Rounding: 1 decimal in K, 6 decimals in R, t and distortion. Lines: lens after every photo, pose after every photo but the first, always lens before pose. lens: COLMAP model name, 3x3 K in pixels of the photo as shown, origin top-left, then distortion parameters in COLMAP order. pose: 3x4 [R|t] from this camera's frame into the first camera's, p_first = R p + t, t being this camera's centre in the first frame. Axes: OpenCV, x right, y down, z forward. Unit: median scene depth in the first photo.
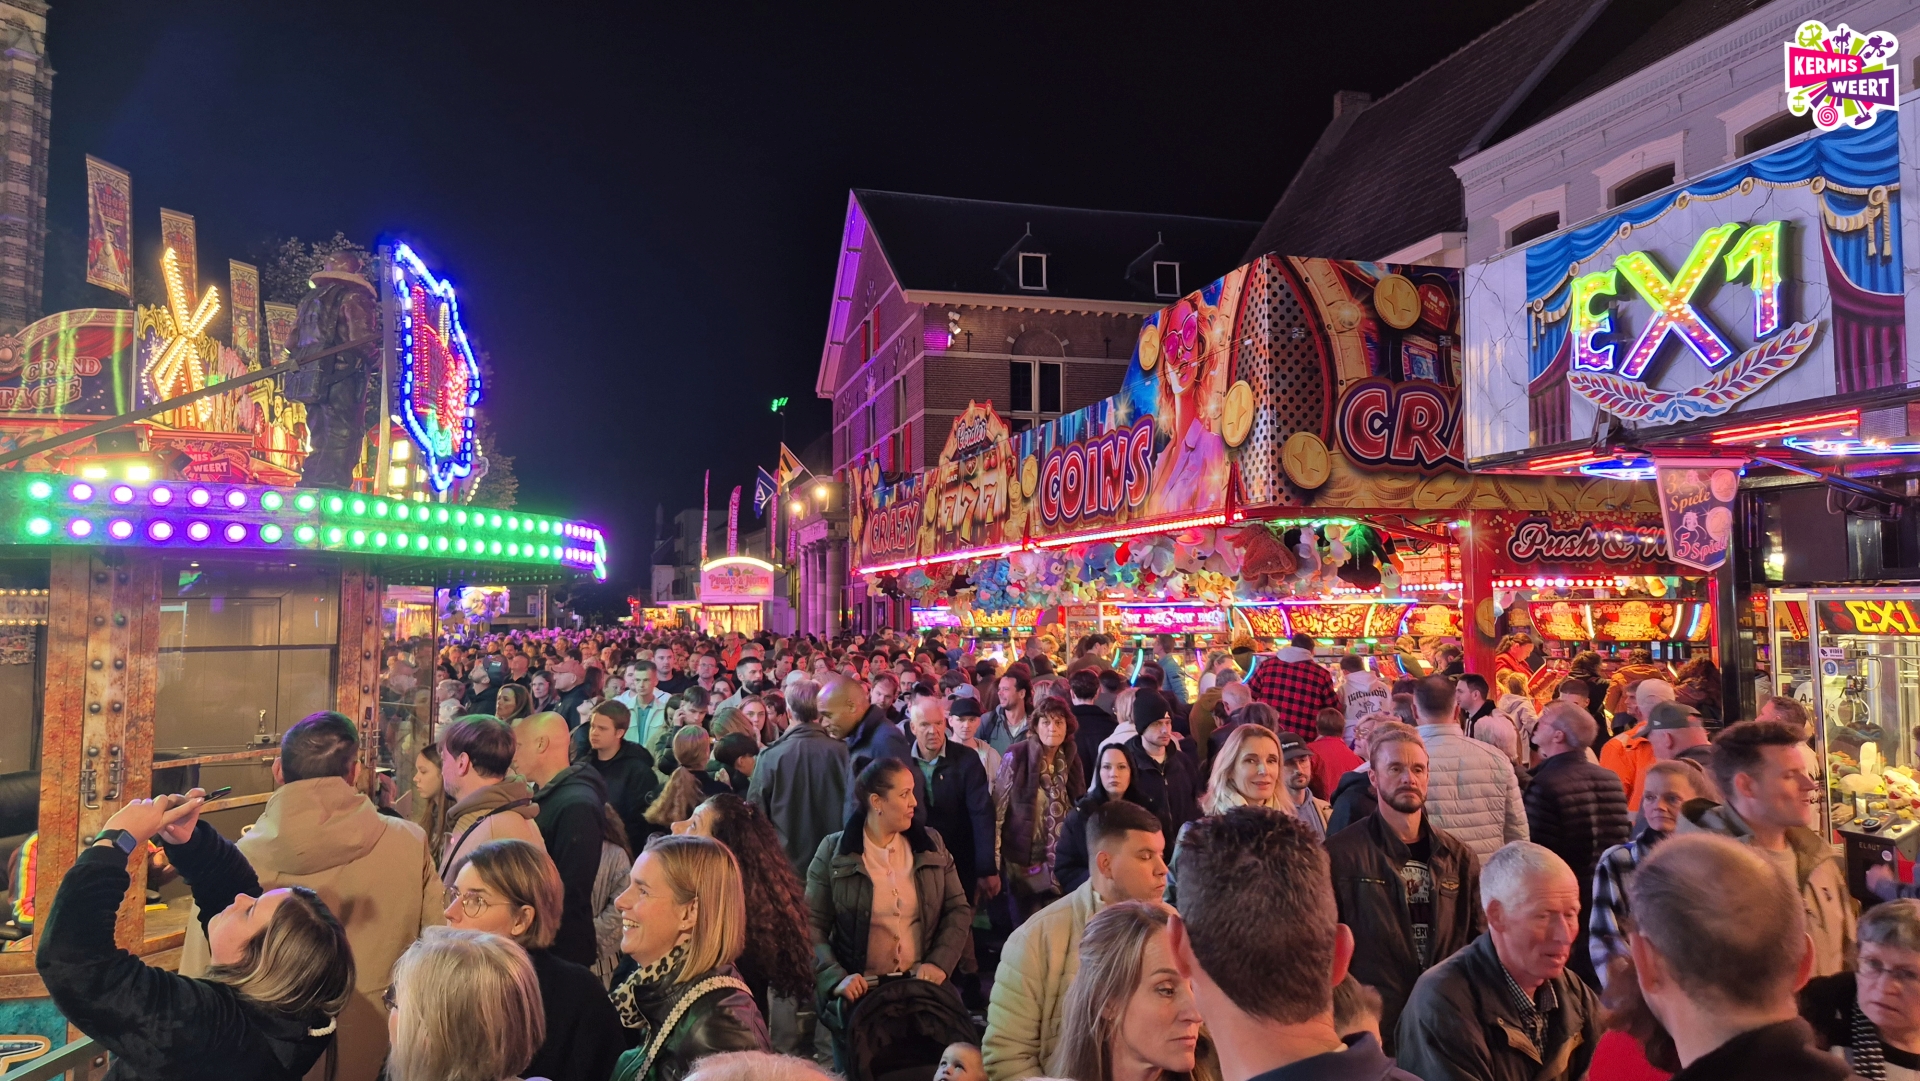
lens RADIAL K [[1245.1, 0, 951.2], [0, 1245.1, 526.1], [0, 0, 1]] dist [0.058390, -0.050710]
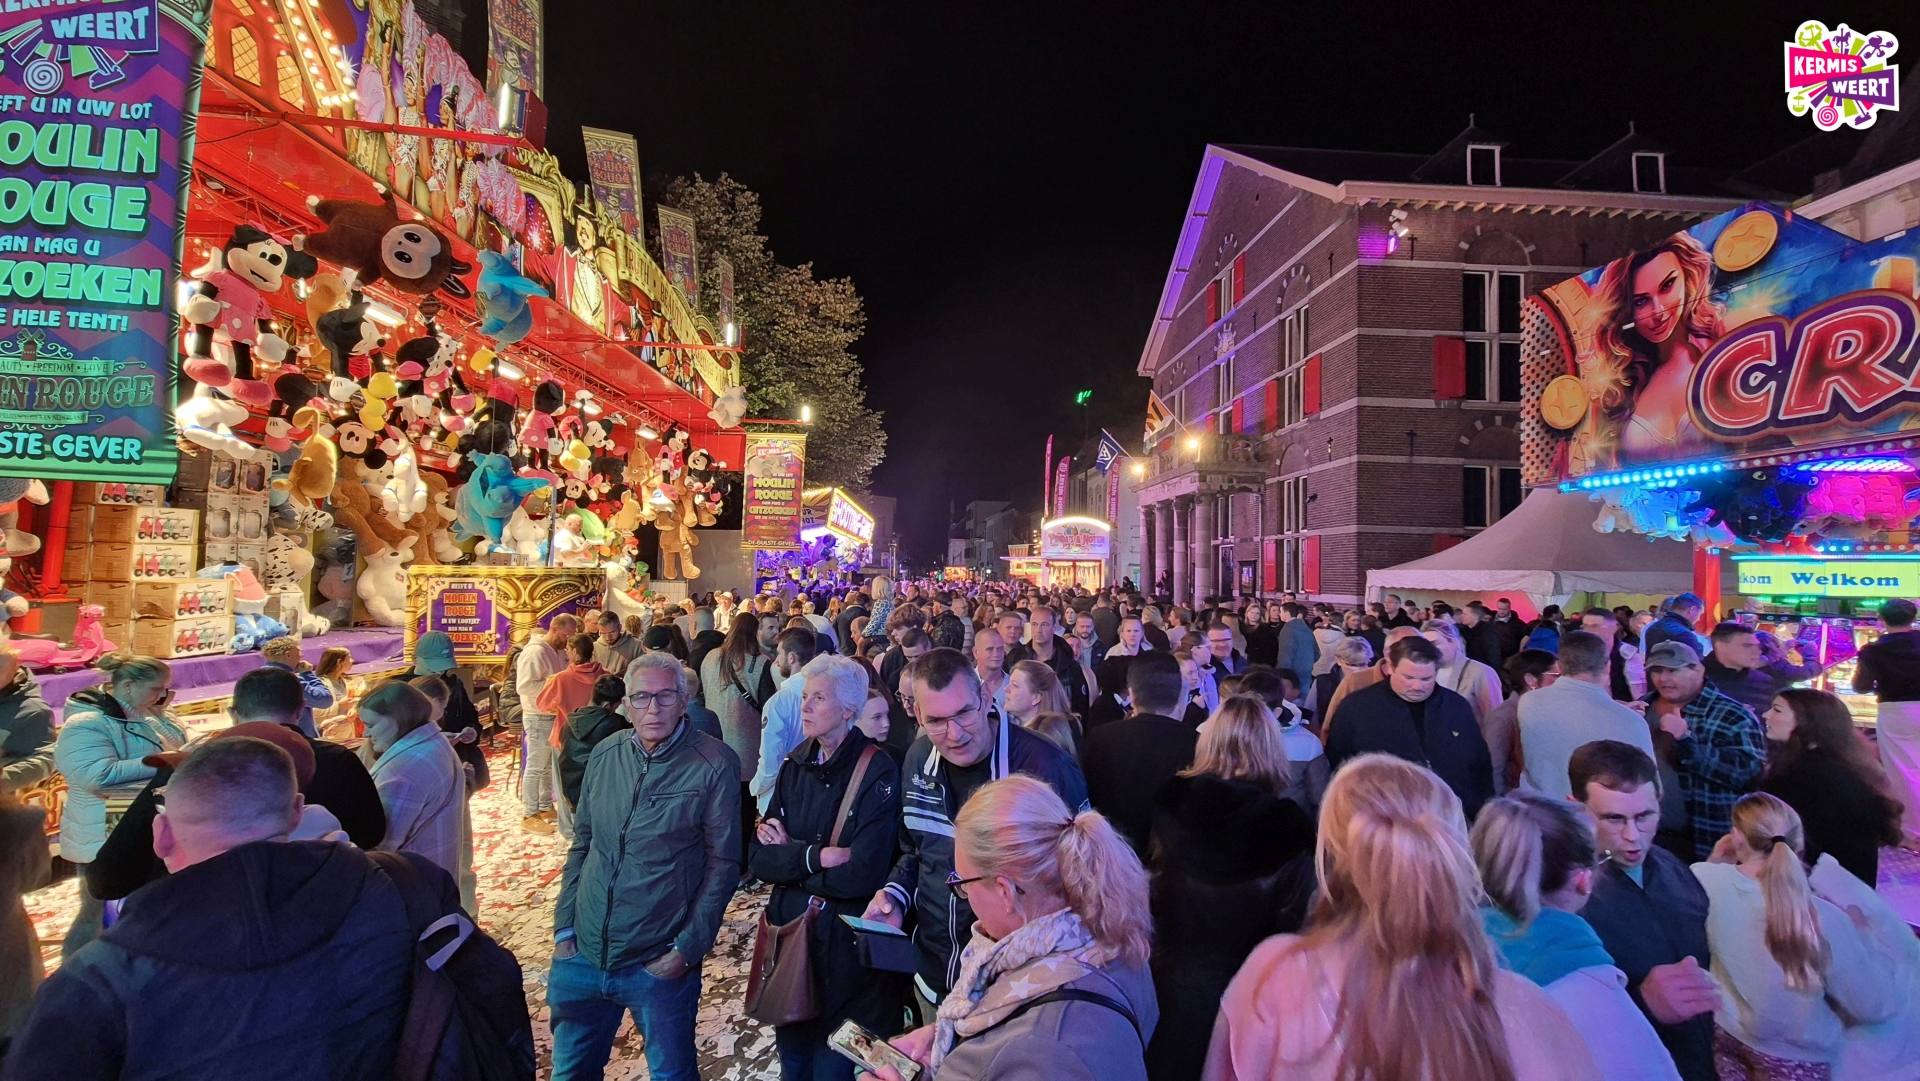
lens RADIAL K [[773.7, 0, 960.0], [0, 773.7, 540.5], [0, 0, 1]] dist [0.001452, 0.001141]
pose [[0.978417, 0.018040, -0.205850, -0.165869], [-0.012558, 0.999532, 0.027910, 0.034886], [0.206257, -0.024723, 0.978186, 0.417136]]
